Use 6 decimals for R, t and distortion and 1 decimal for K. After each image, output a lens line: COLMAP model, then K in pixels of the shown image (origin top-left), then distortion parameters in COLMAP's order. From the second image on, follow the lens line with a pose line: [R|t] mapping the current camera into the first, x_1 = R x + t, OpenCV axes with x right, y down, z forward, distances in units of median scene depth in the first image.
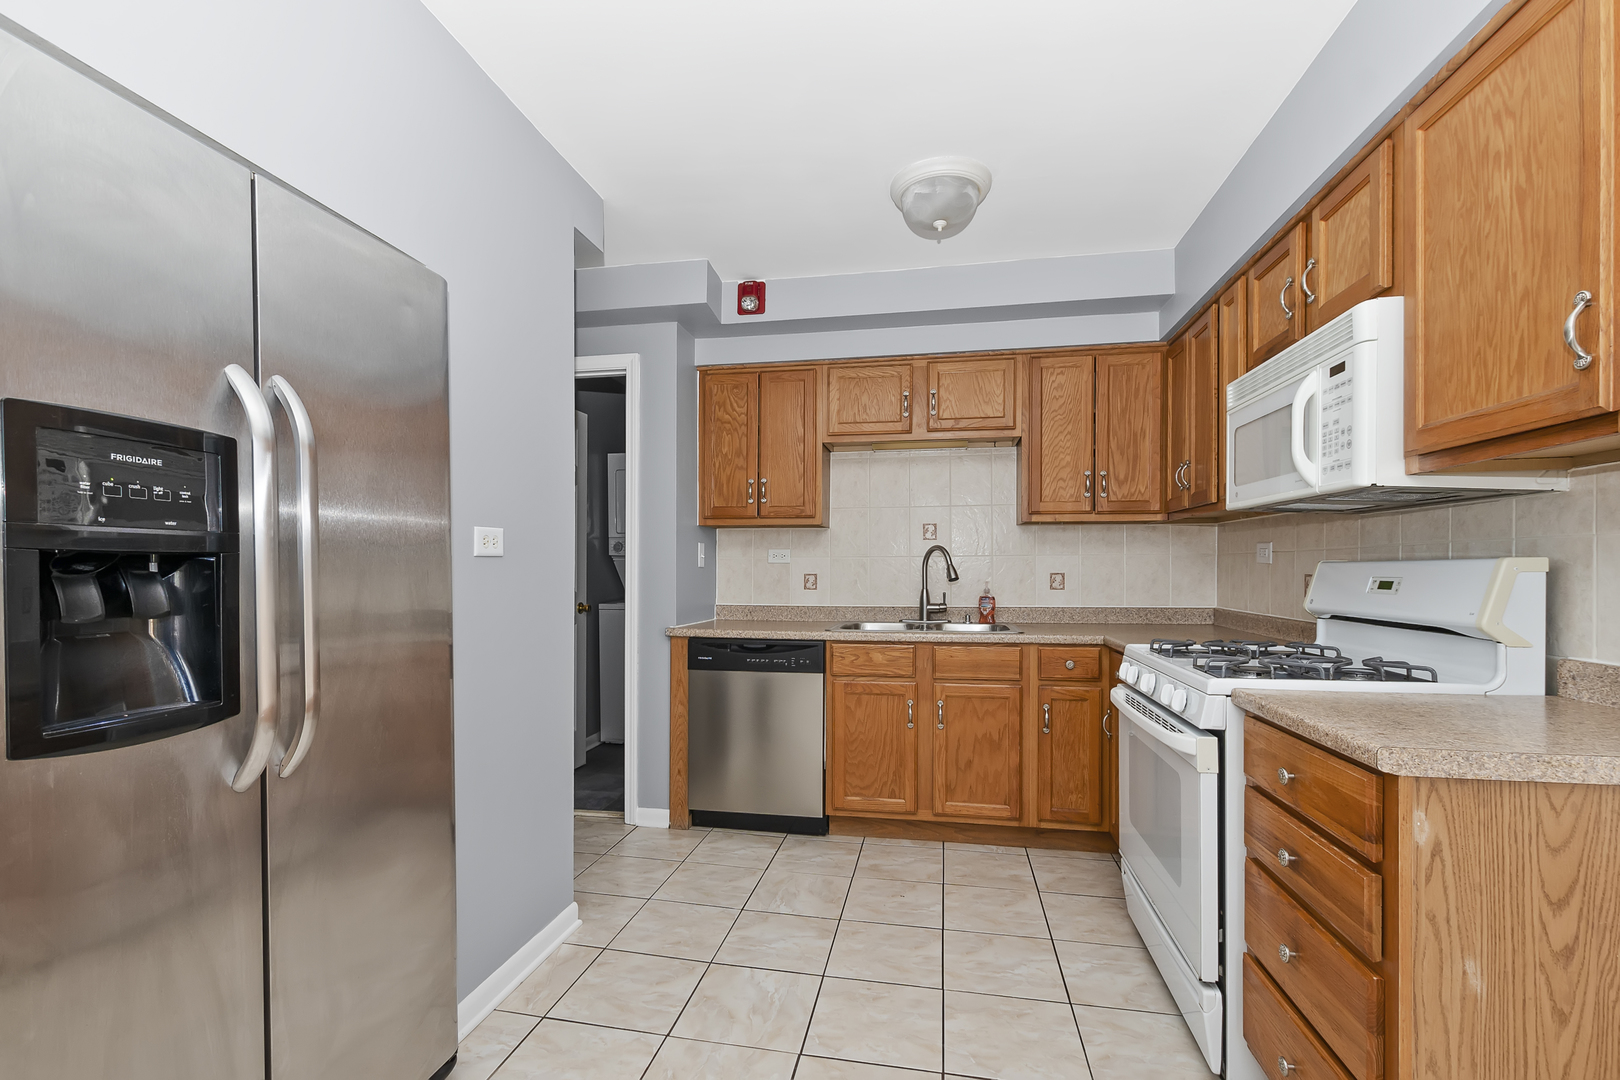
lens RADIAL K [[716.6, 0, 807.6], [0, 716.6, 566.1], [0, 0, 1]] dist [-0.000840, -0.000215]
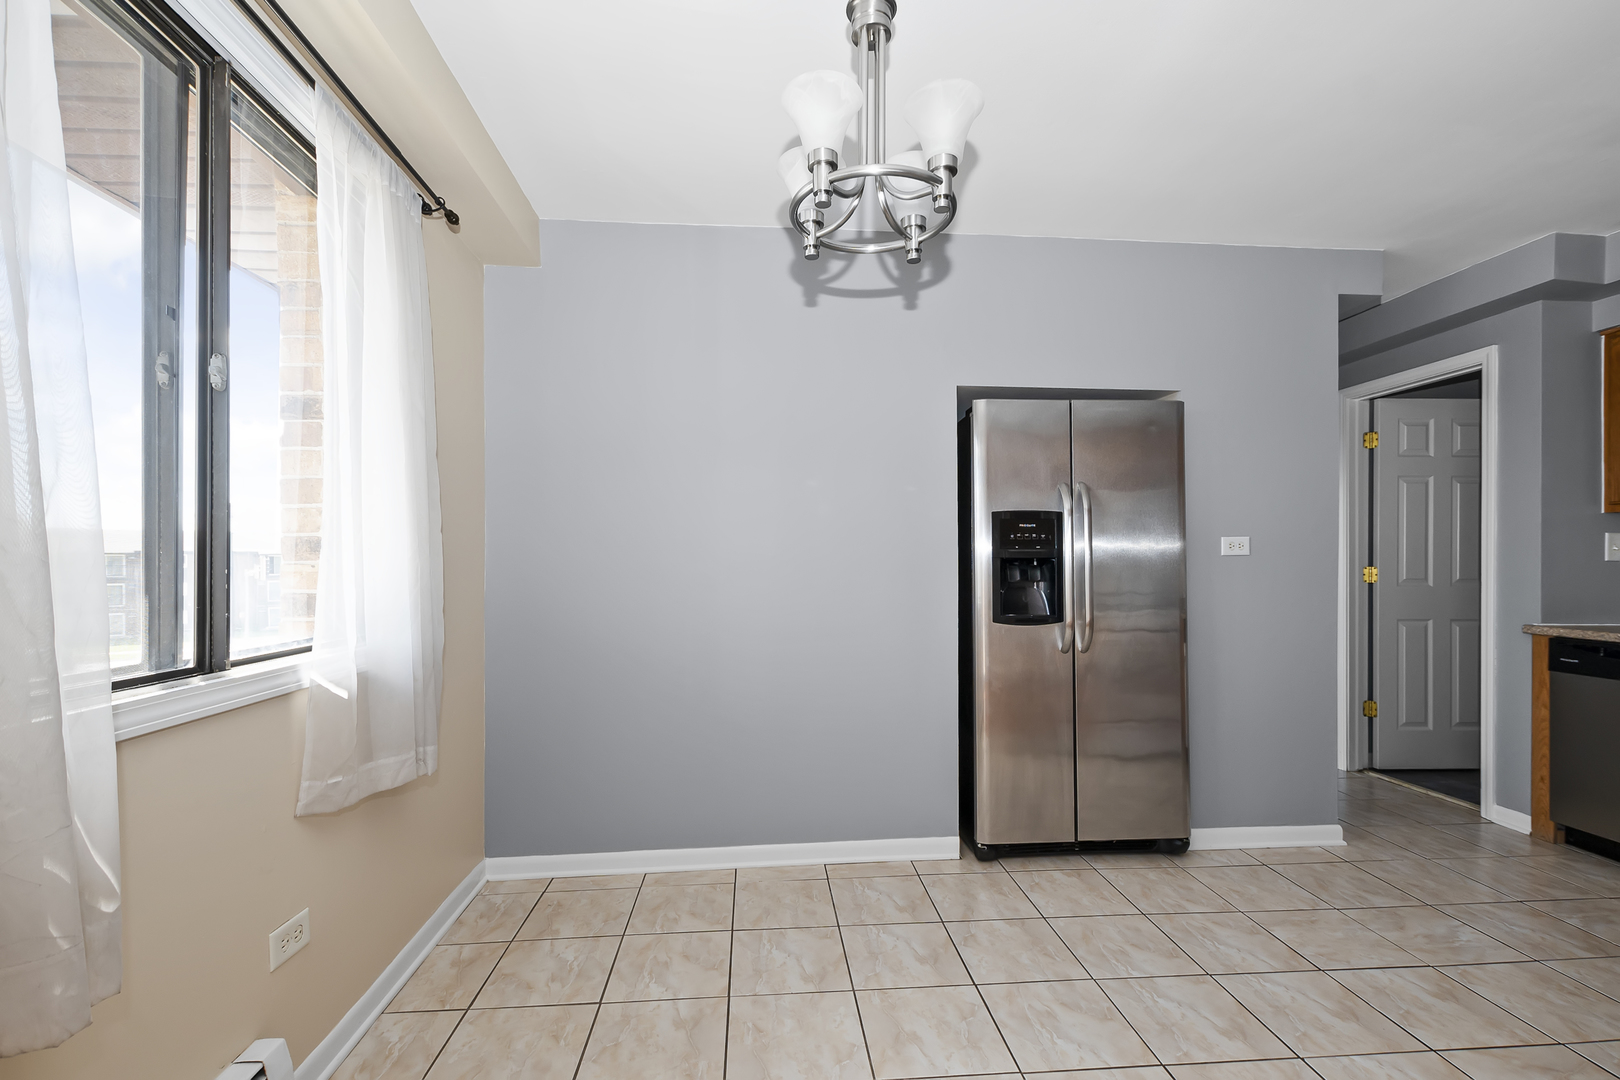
lens RADIAL K [[716.6, 0, 807.6], [0, 716.6, 566.1], [0, 0, 1]] dist [-0.000840, -0.000215]
pose [[0.262797, 0.000728, -0.964851, 0.502630], [0.006493, 0.999976, 0.002522, -0.000815], [0.964829, -0.006927, 0.262786, -0.185982]]
